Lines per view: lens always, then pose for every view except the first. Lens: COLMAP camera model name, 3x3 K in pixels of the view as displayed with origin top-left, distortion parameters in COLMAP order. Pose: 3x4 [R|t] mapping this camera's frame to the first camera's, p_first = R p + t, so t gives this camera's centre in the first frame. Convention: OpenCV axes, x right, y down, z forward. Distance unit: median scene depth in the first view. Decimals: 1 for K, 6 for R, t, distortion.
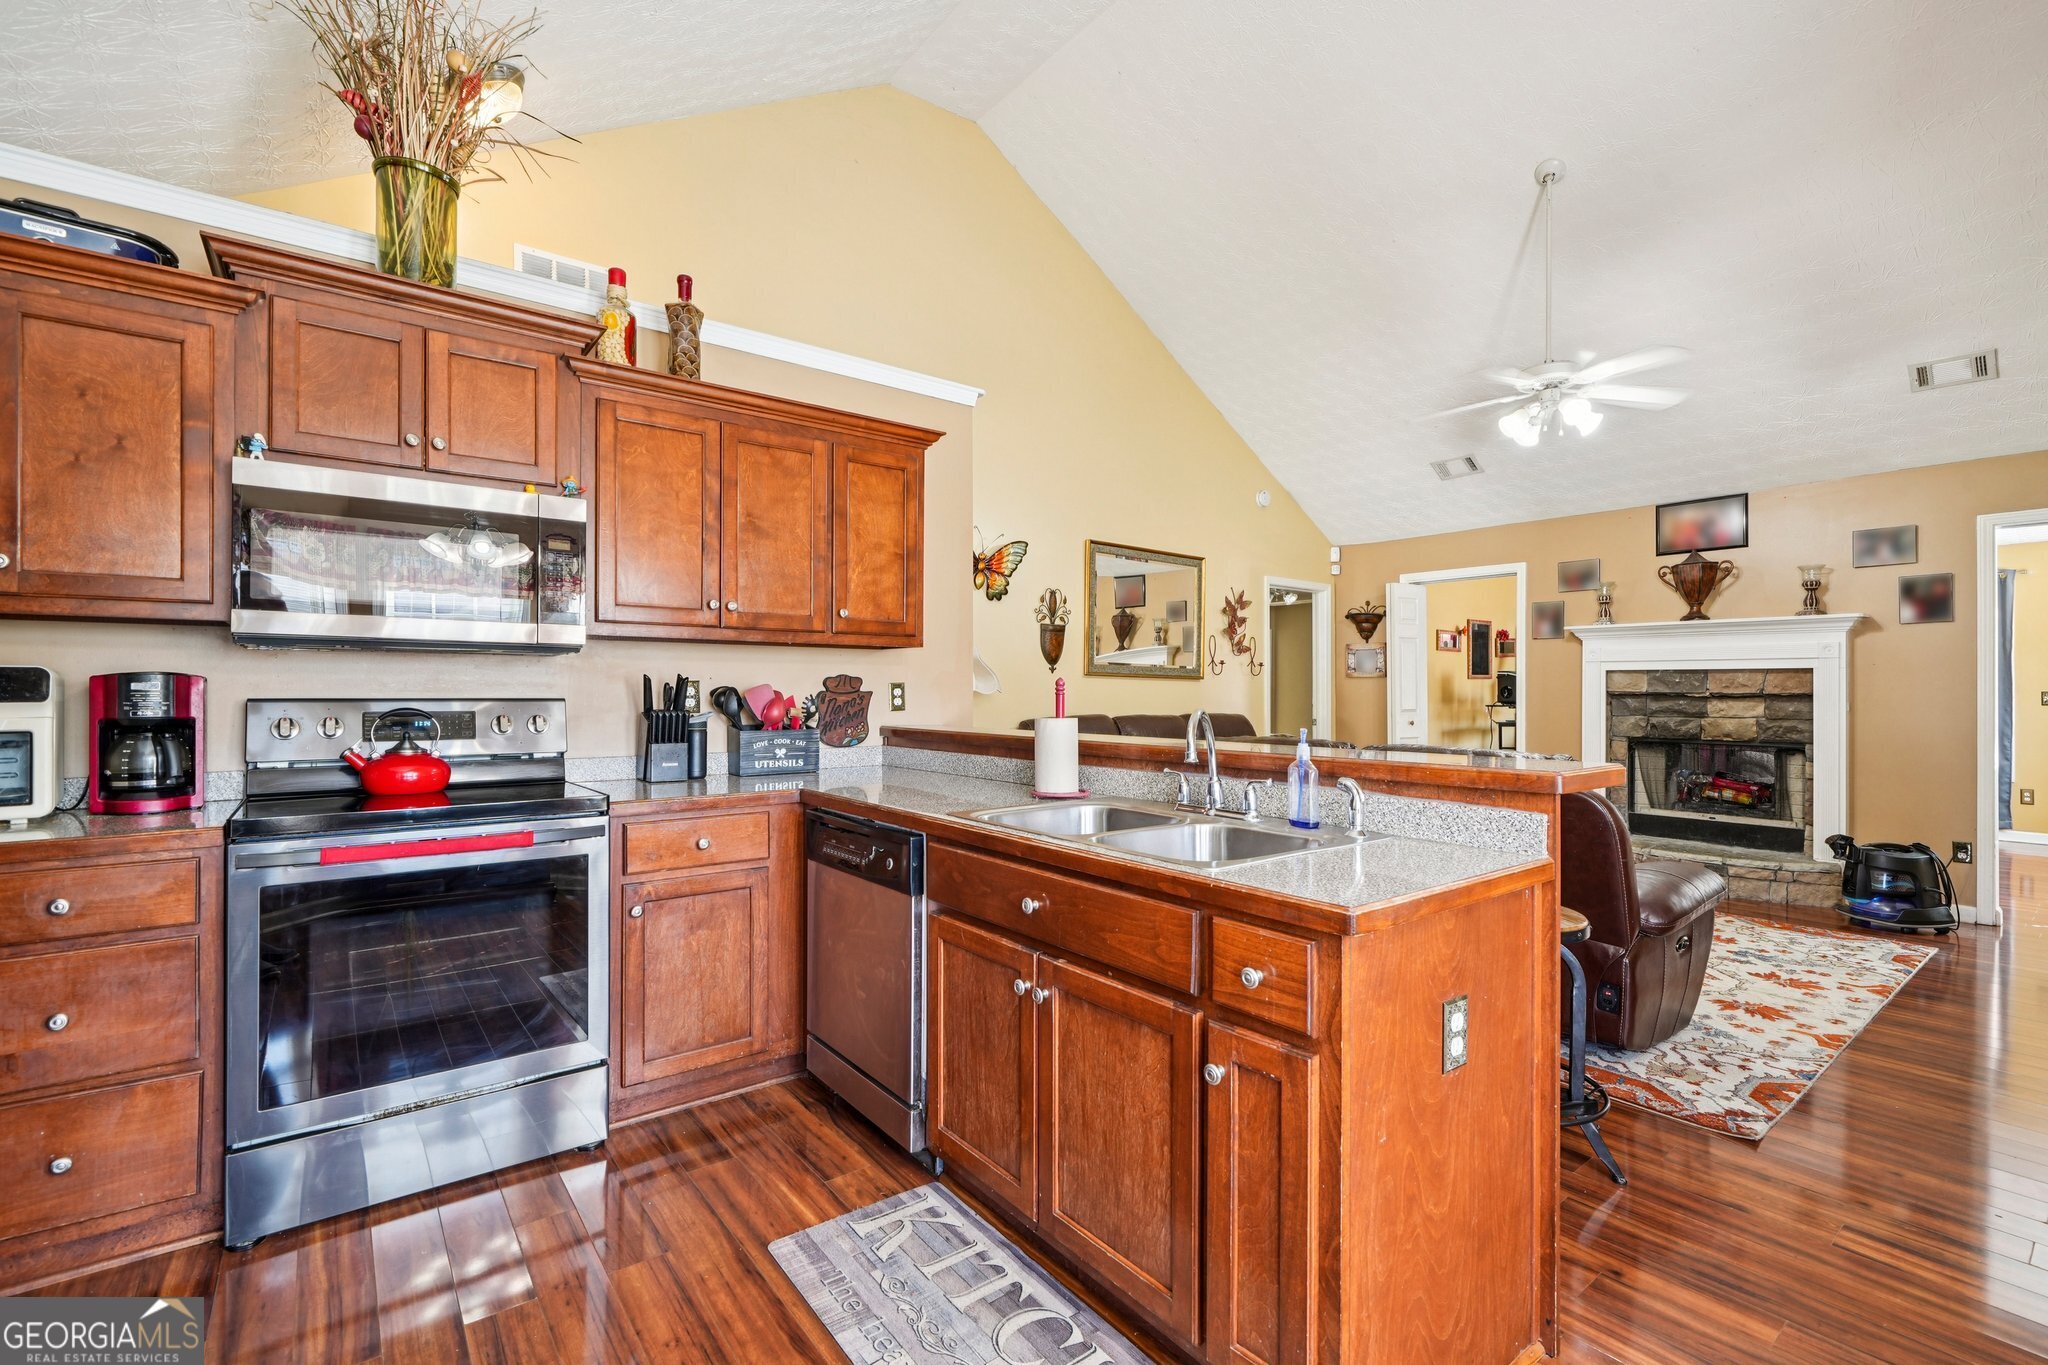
lens RADIAL K [[889.9, 0, 1015.4], [0, 889.9, 681.2], [0, 0, 1]] dist [-0.000745, -0.000533]
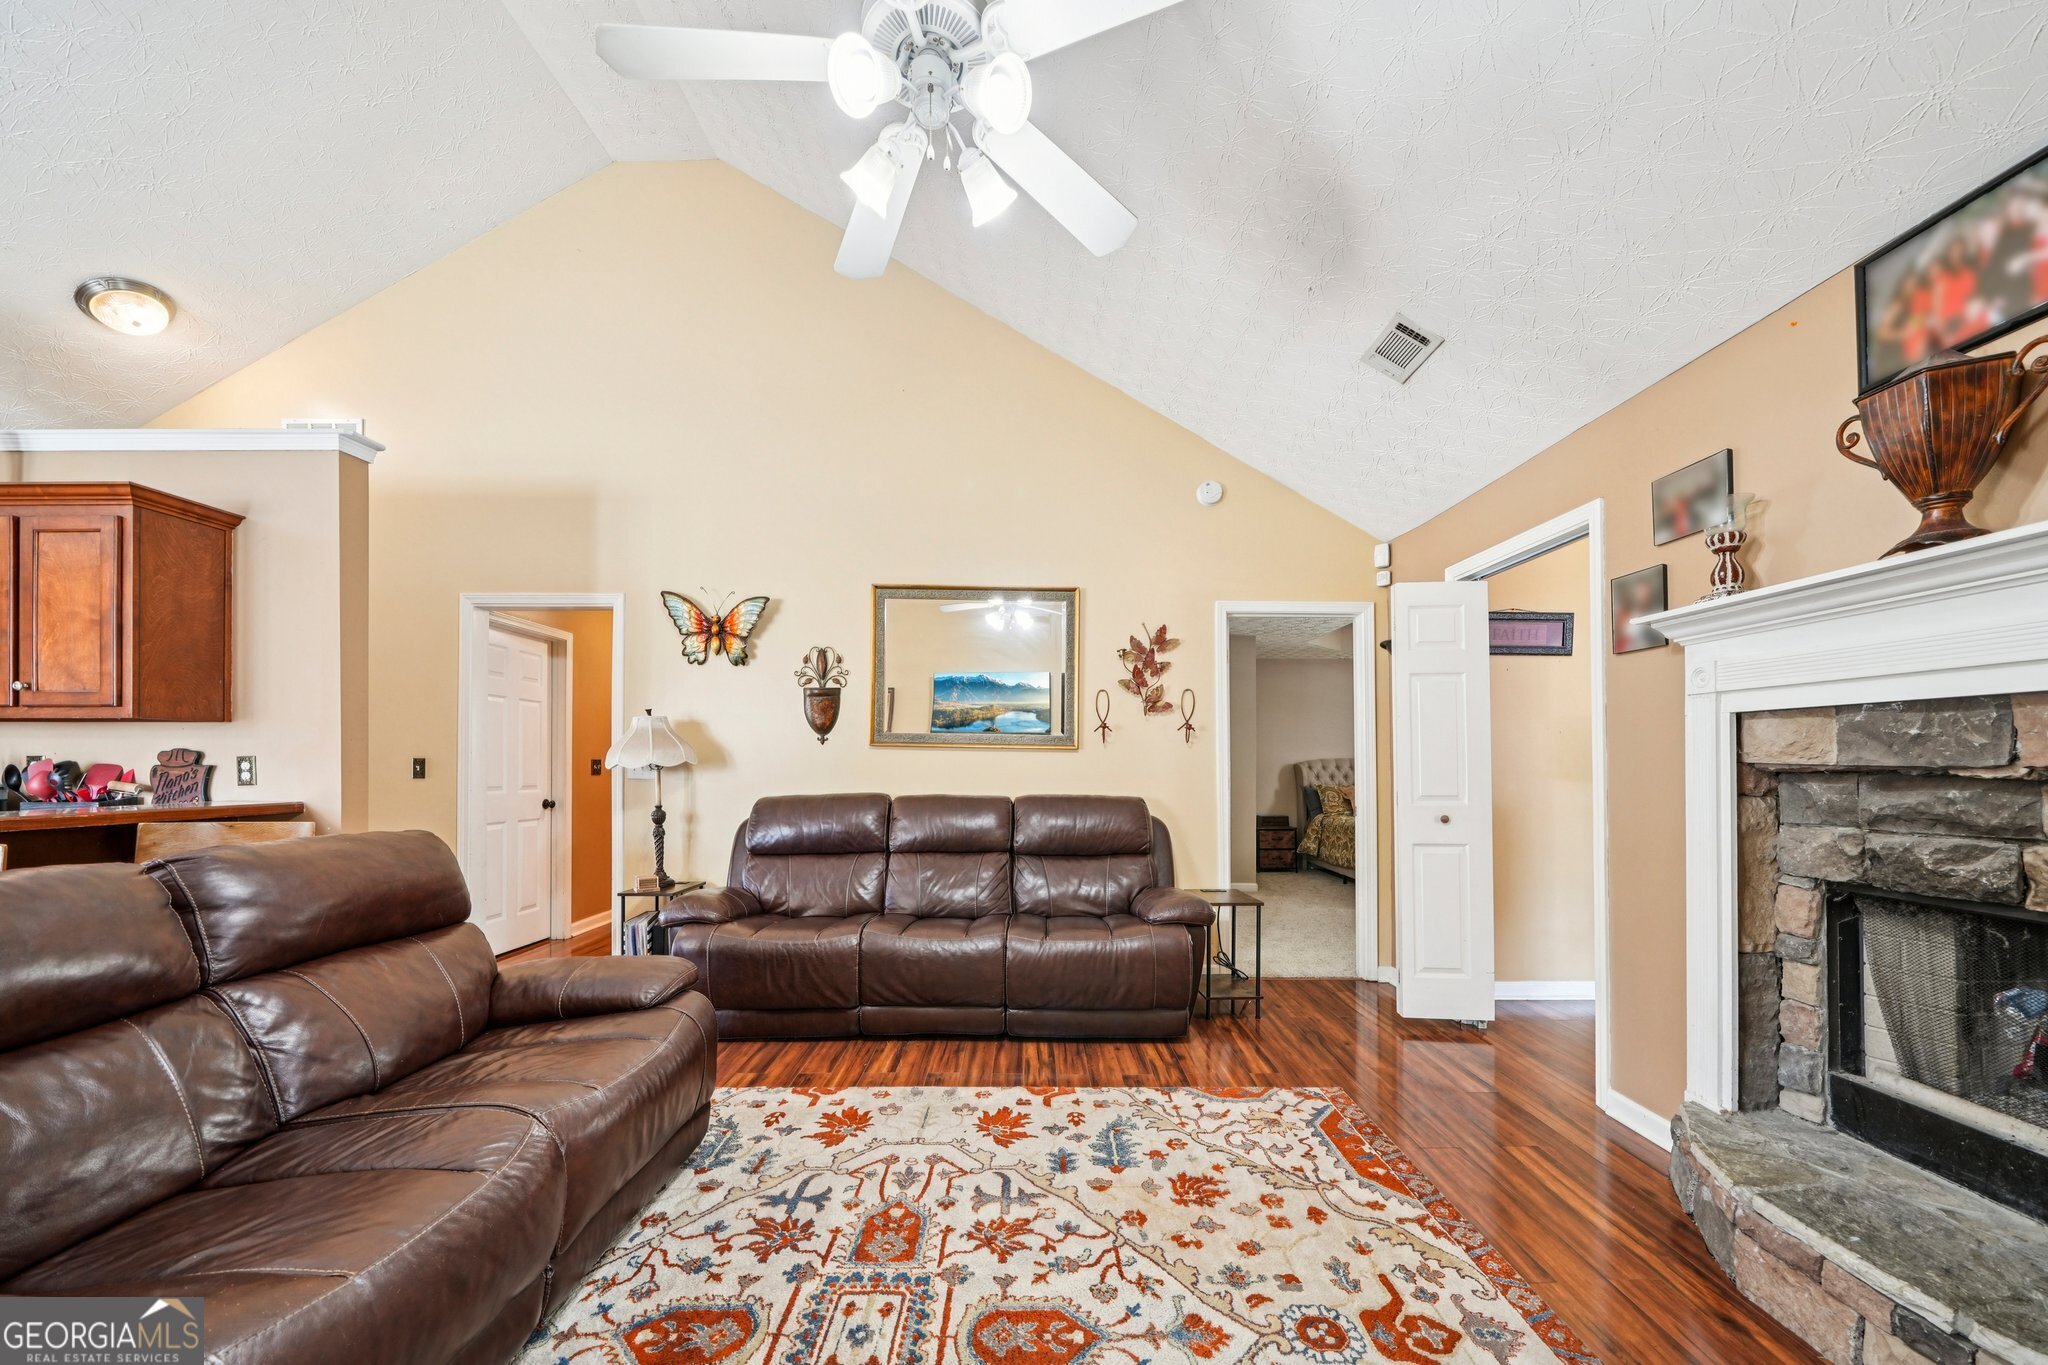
lens RADIAL K [[730.3, 0, 1011.1], [0, 730.3, 755.3], [0, 0, 1]] dist [-0.005661, 0.000107]
pose [[0.794011, -0.009836, -0.607824, 1.152019], [0.007752, 0.999952, -0.006054, 0.013742], [0.607854, 0.000096, 0.794049, 1.016259]]
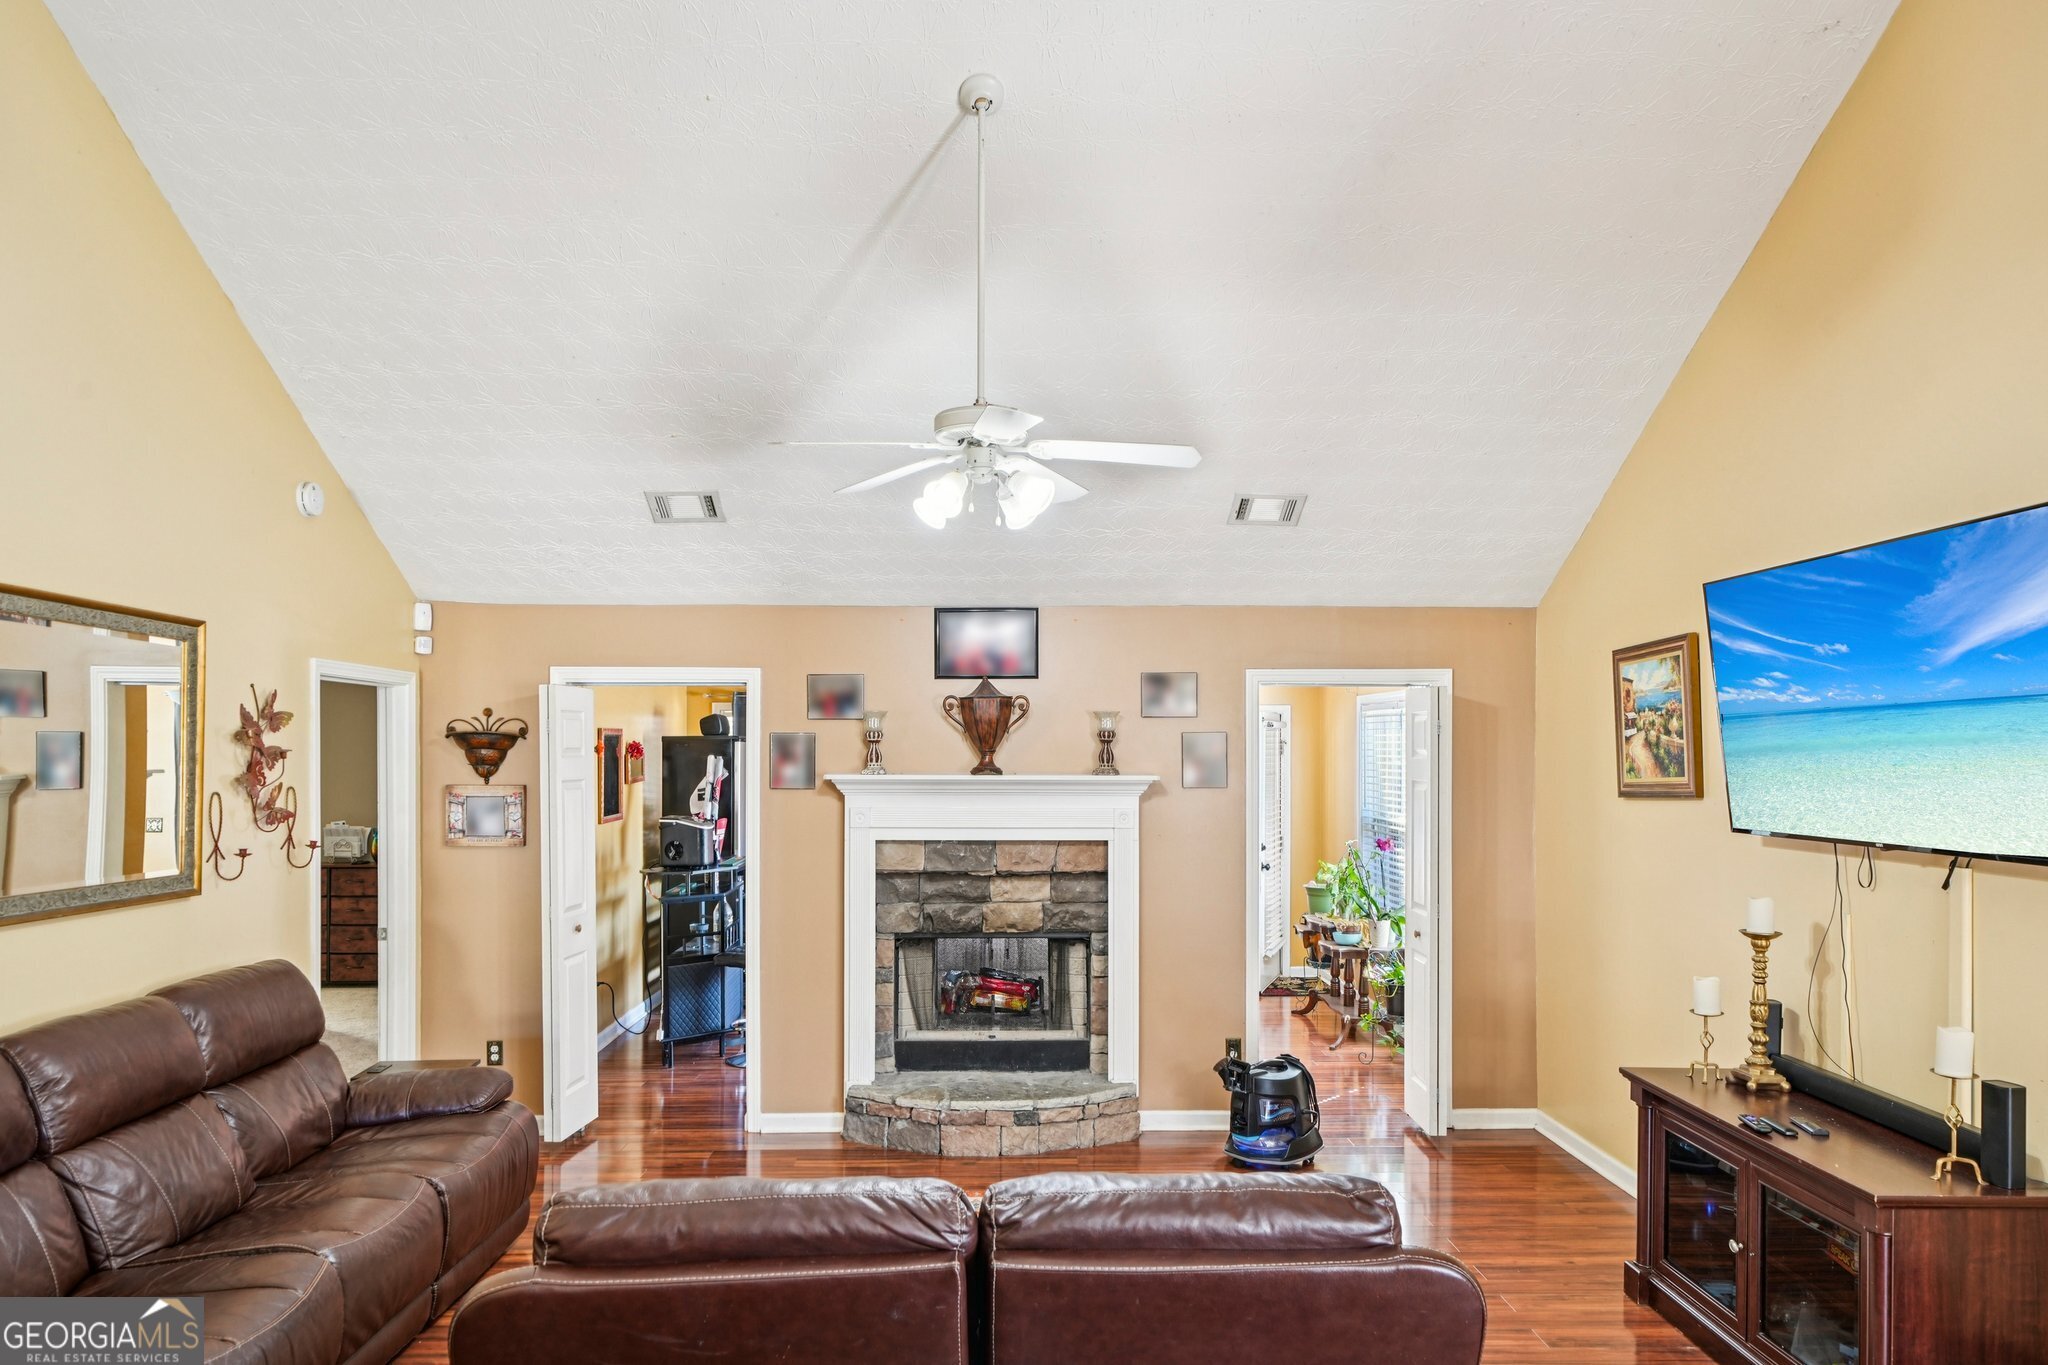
lens RADIAL K [[1312.5, 0, 1013.1], [0, 1312.5, 734.9], [0, 0, 1]] dist [0.003572, 0.003707]
pose [[0.591716, 0.003549, 0.806139, -0.165928], [-0.002346, 0.999994, -0.002681, -0.172571], [-0.806143, -0.000305, 0.591721, 0.607684]]
